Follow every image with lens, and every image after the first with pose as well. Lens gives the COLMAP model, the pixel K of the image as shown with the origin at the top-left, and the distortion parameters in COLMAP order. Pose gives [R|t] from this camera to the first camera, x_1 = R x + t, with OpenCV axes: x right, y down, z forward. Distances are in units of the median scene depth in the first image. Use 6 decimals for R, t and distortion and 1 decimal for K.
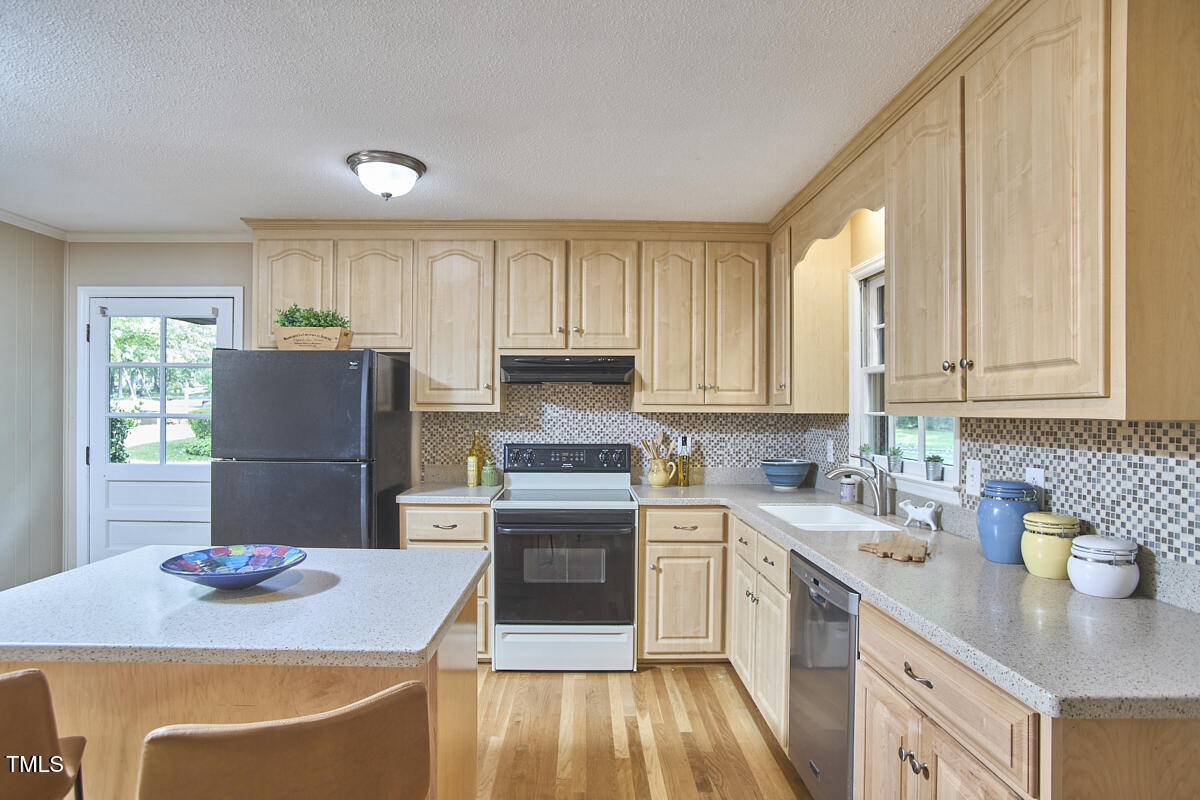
lens RADIAL K [[681.2, 0, 594.0], [0, 681.2, 411.1], [0, 0, 1]] dist [-0.053208, 0.000081]
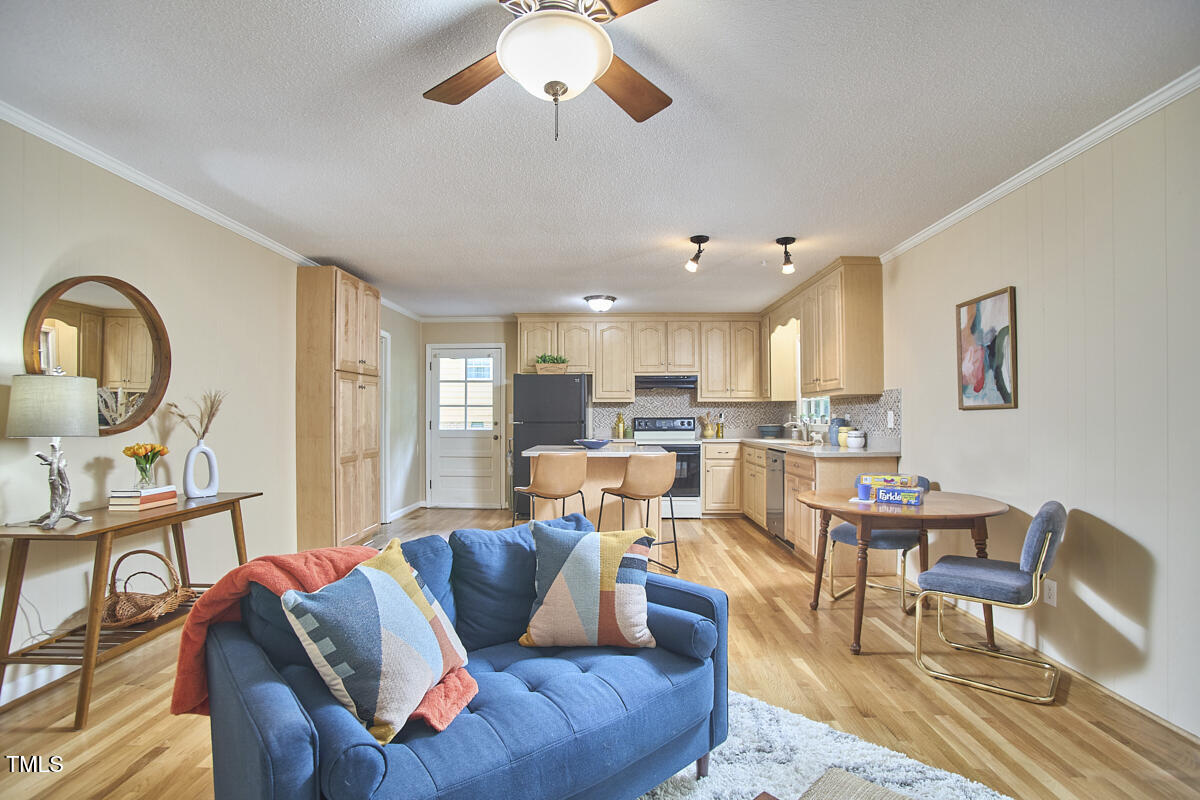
lens RADIAL K [[595.7, 0, 588.5], [0, 595.7, 409.1], [0, 0, 1]] dist [-0.081016, 0.036171]
pose [[0.998642, -0.006087, -0.051737, -0.194801], [0.005435, 0.999904, -0.012721, 0.049779], [0.051810, 0.012422, 0.998580, -0.919027]]
